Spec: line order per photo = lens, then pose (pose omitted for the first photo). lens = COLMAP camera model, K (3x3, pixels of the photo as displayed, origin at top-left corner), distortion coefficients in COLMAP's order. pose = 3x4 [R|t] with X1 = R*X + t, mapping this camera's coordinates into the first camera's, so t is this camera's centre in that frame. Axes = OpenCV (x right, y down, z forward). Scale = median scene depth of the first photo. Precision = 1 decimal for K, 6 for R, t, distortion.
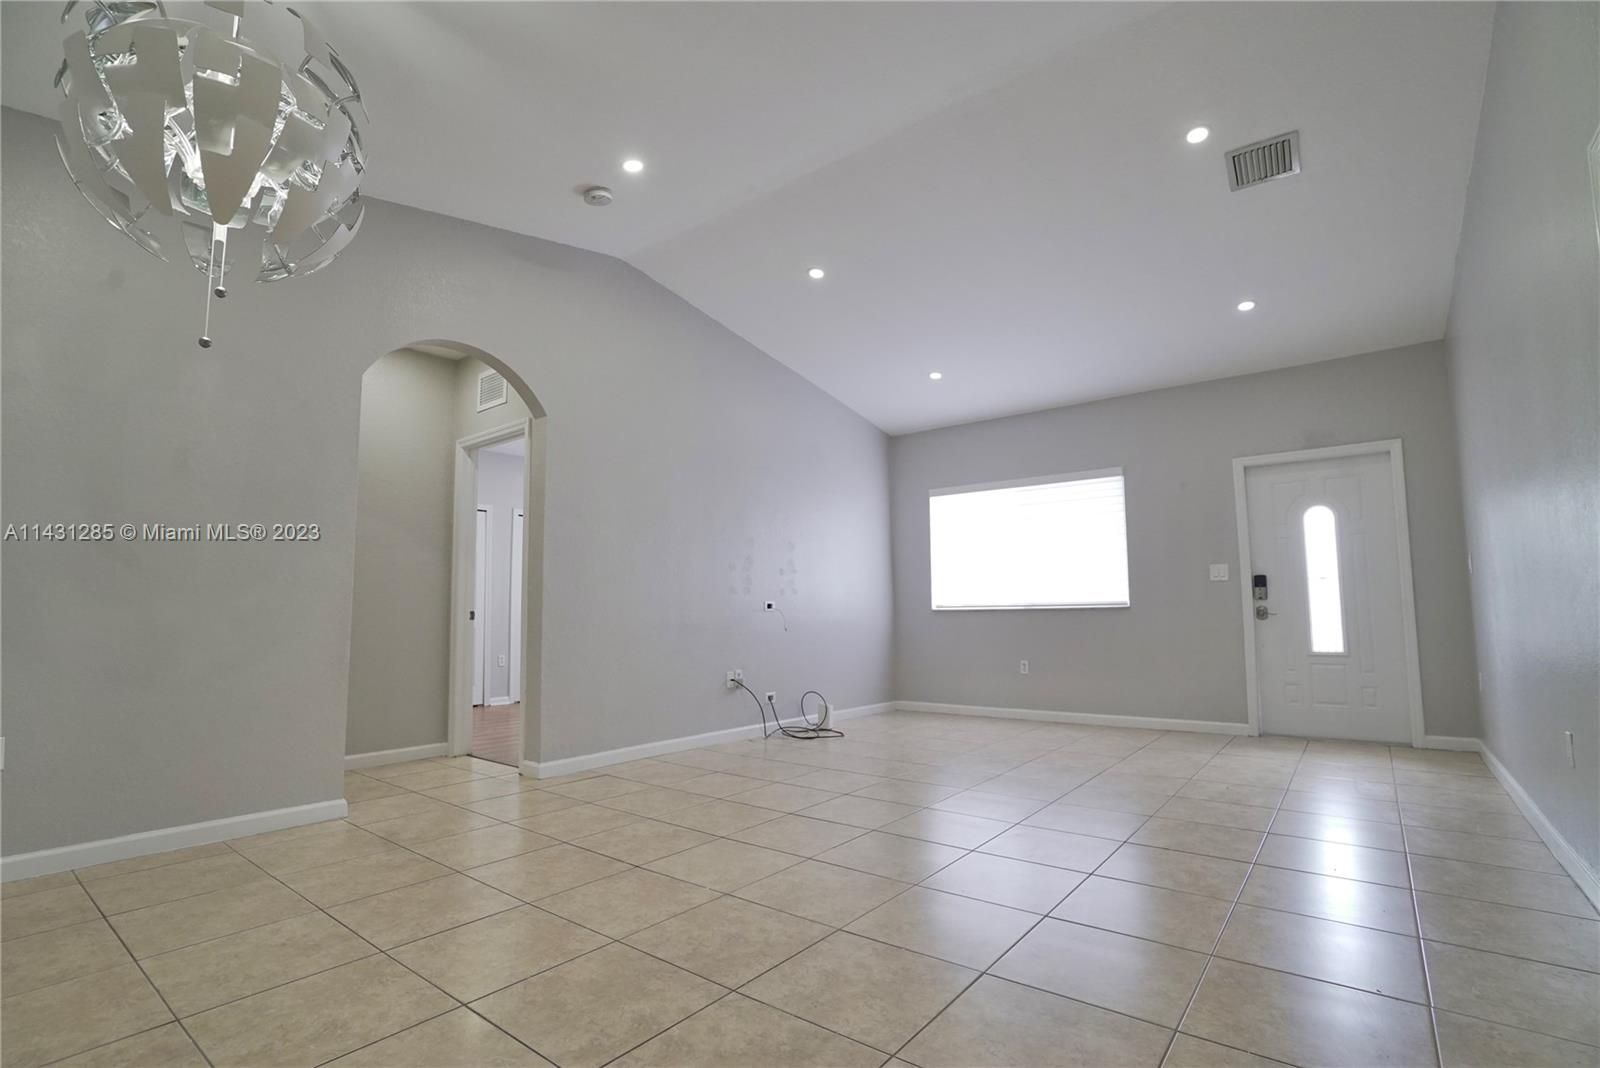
lens RADIAL K [[739.8, 0, 791.0], [0, 739.8, 549.1], [0, 0, 1]] dist [-0.057751, 0.018950]
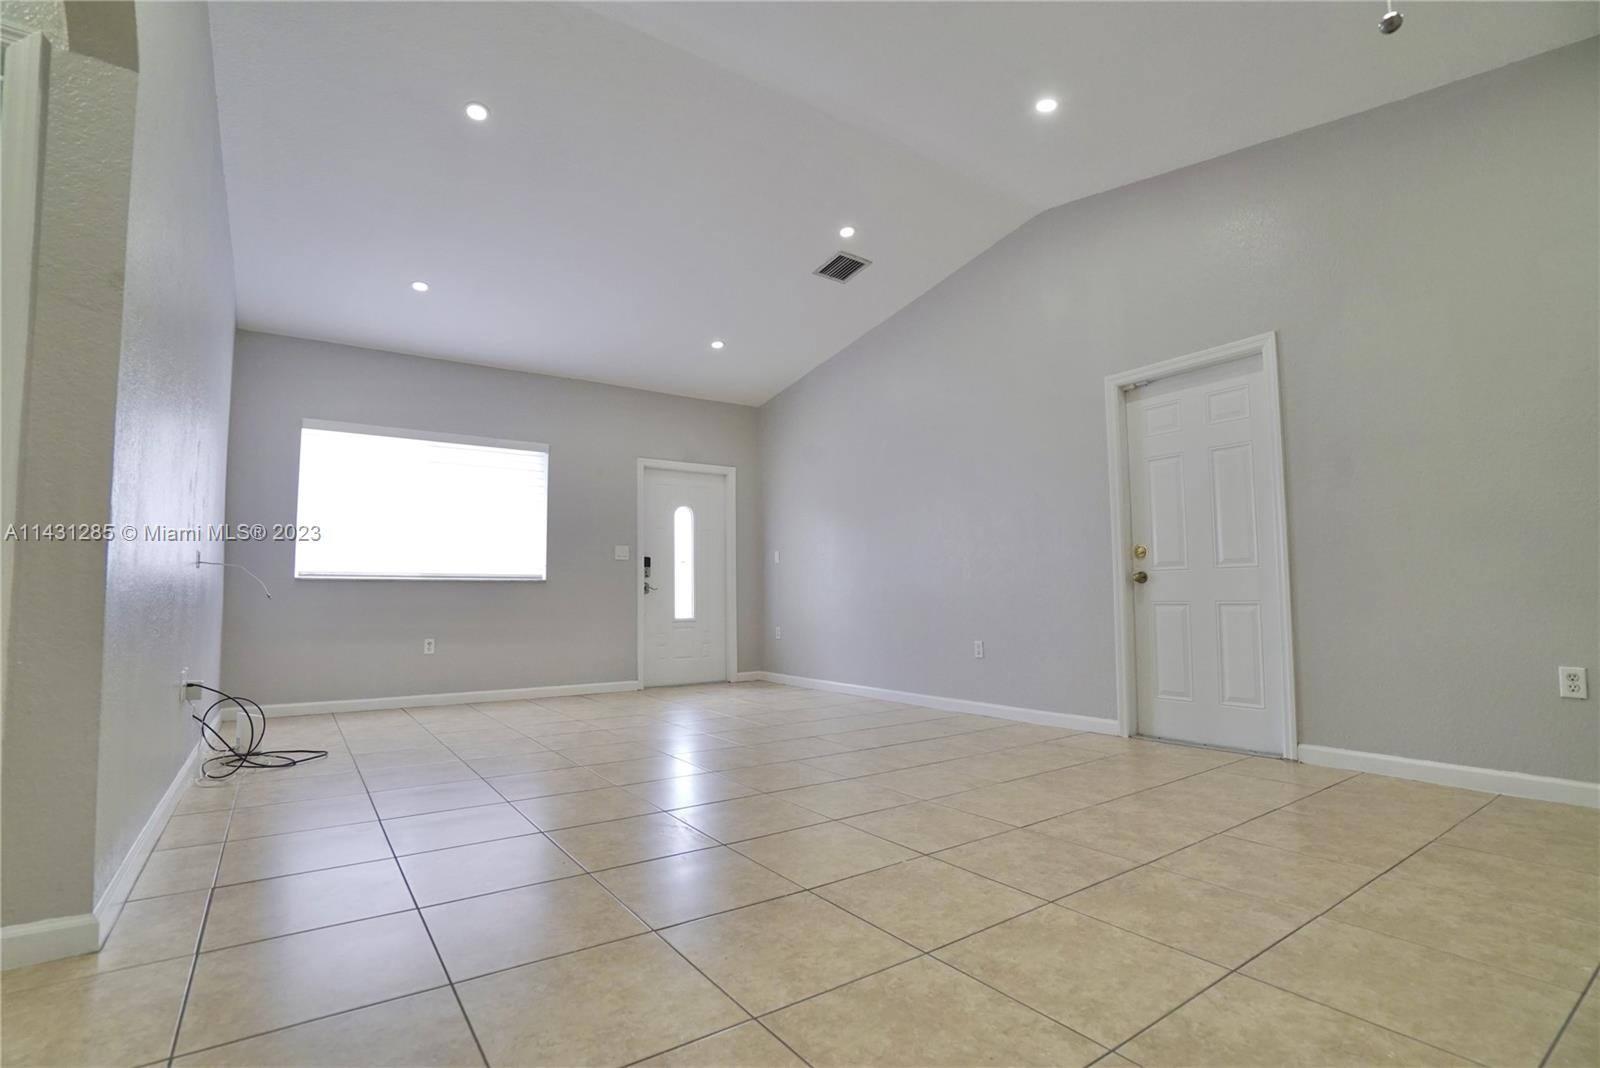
lens RADIAL K [[739.8, 0, 791.0], [0, 739.8, 549.1], [0, 0, 1]] dist [-0.057751, 0.018950]
pose [[0.292362, 0.068291, 0.953866, -0.487020], [-0.078704, 0.995781, -0.047169, 0.065088], [-0.953064, -0.061283, 0.296503, 0.420640]]
